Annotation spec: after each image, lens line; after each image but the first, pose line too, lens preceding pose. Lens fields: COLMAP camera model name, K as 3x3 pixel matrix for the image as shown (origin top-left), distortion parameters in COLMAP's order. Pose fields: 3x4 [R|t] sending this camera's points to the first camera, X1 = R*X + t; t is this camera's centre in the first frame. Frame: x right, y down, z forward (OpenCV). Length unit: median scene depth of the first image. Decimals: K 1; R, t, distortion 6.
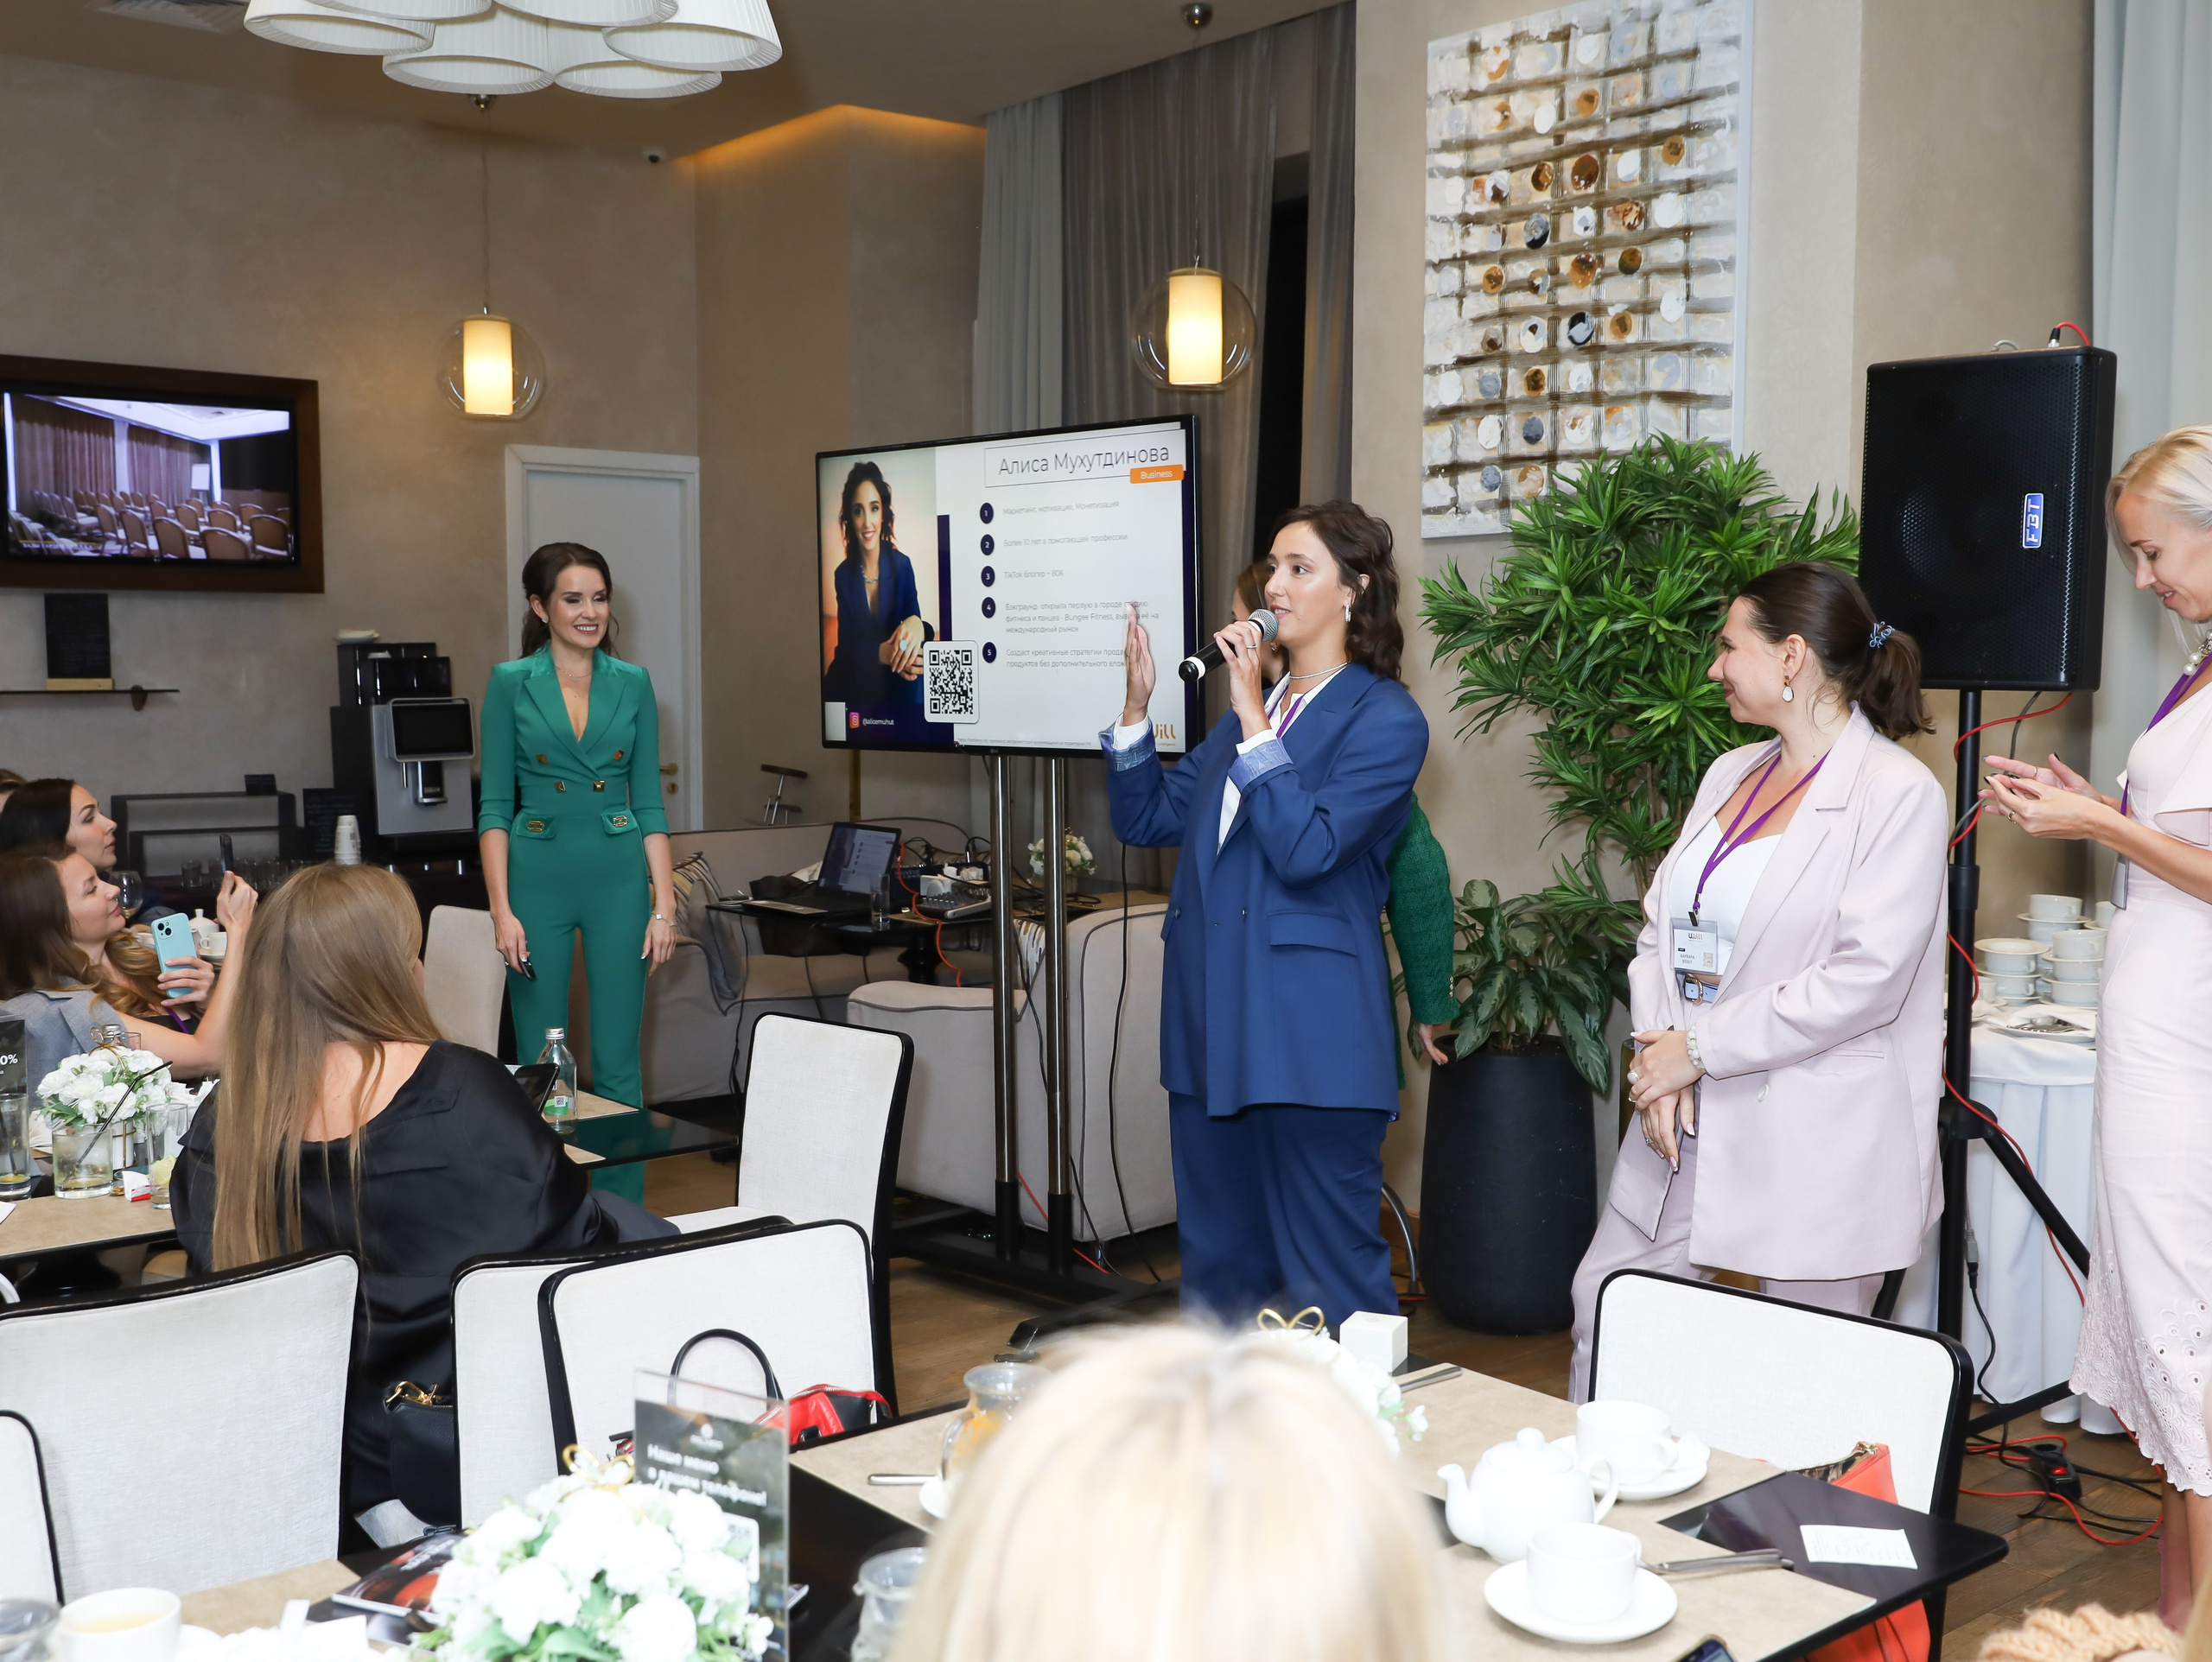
lens RADIAL K [[2281.6, 0, 1113.8], [0, 2281.6, 838.2], [0, 0, 1]] dist [0.009892, 0.000000]
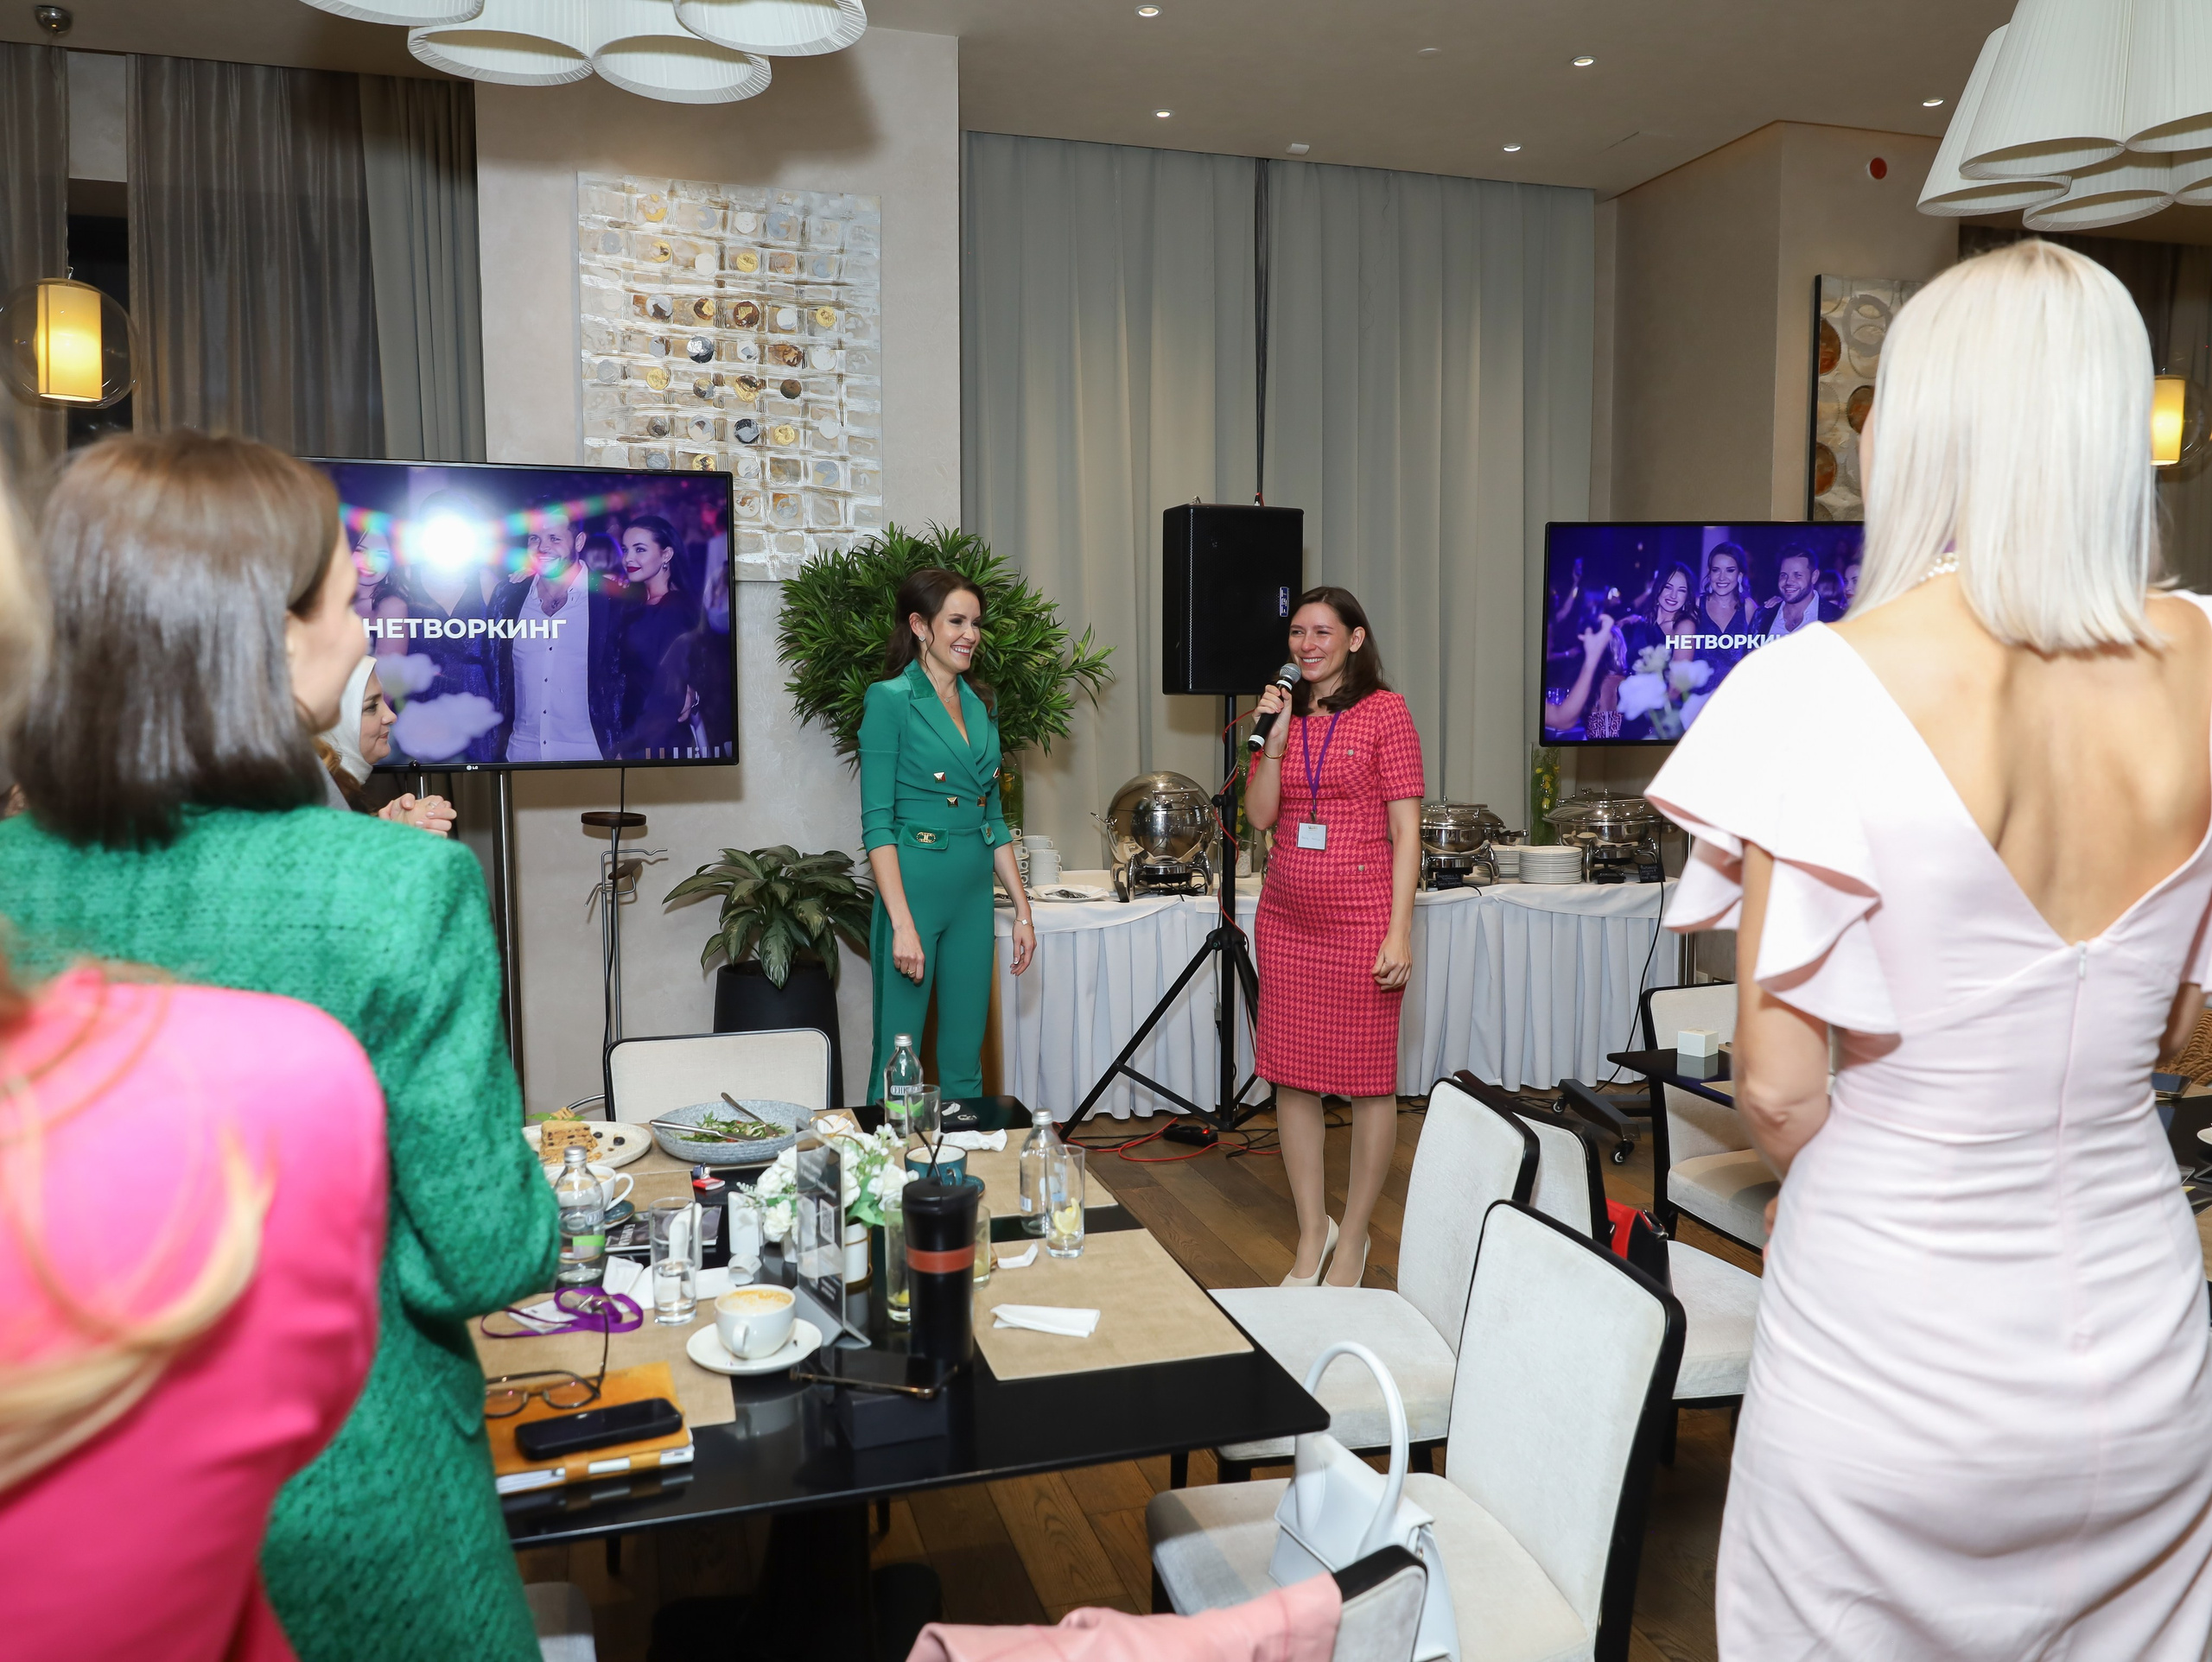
lens RADIAL K [[1629.4, 0, 1099.6], [0, 1629.4, 828.2], [0, 0, 1]] dist [0.005071, 0.002312]
pose [[0.387531, -0.084987, 0.917931, -0.600002], [0.076558, 0.995269, 0.059826, -0.033456], [-0.918672, 0.047090, 0.392204, 0.441888]]
